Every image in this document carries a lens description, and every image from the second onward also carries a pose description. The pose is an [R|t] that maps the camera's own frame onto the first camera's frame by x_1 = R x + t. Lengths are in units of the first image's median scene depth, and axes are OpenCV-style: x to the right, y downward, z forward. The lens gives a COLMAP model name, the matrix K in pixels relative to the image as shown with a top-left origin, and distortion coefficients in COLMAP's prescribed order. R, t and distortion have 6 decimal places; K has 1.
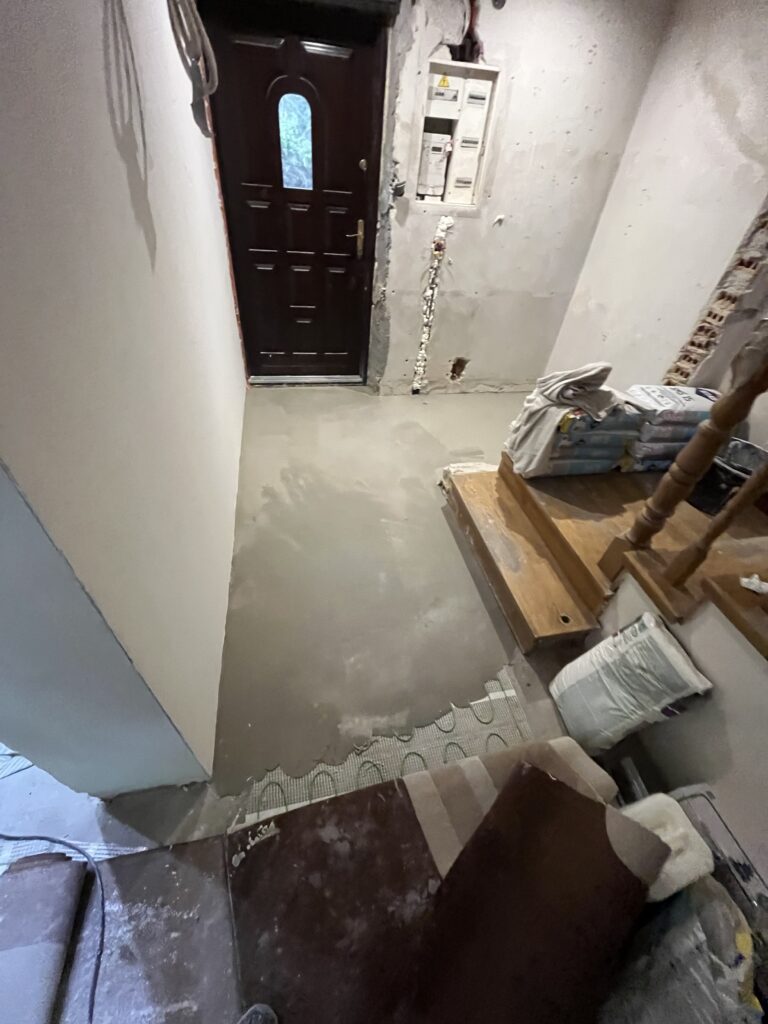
lens RADIAL K [[411.8, 0, 389.1], [0, 411.8, 512.0], [0, 0, 1]] dist [-0.004057, -0.001015]
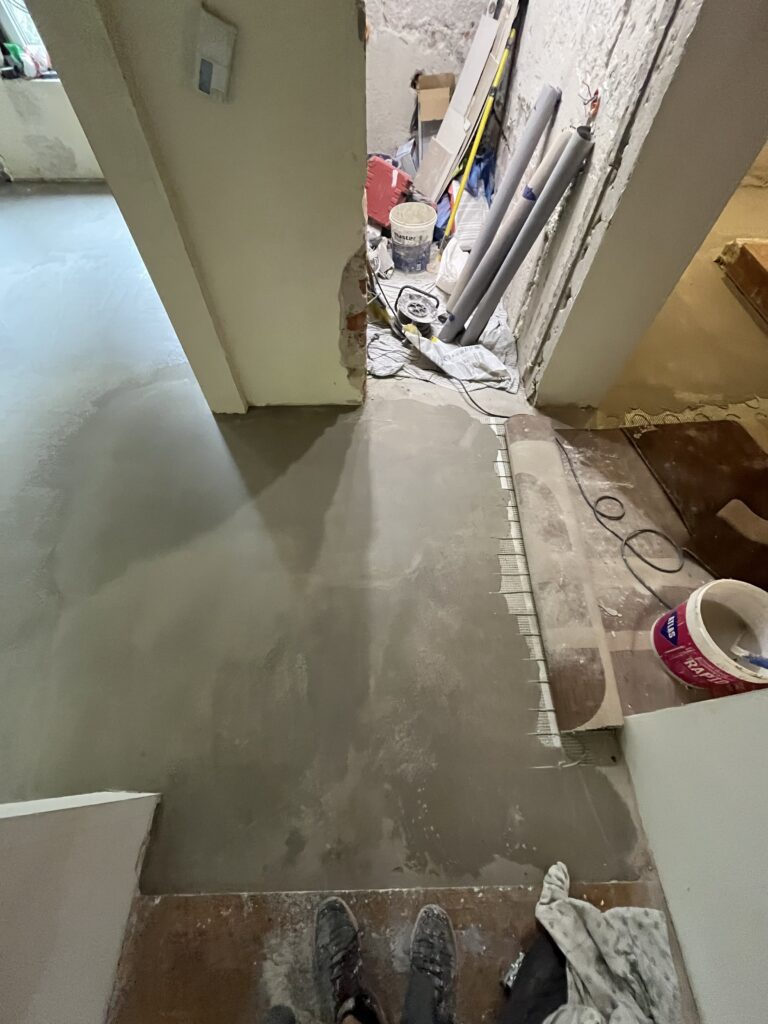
lens RADIAL K [[411.8, 0, 382.7], [0, 411.8, 509.9], [0, 0, 1]] dist [-0.004057, -0.001015]
pose [[0.976563, 0.123759, -0.176094, -1.020134], [-0.074717, 0.962204, 0.261879, 0.758962], [0.201848, -0.242584, 0.948900, -0.833942]]
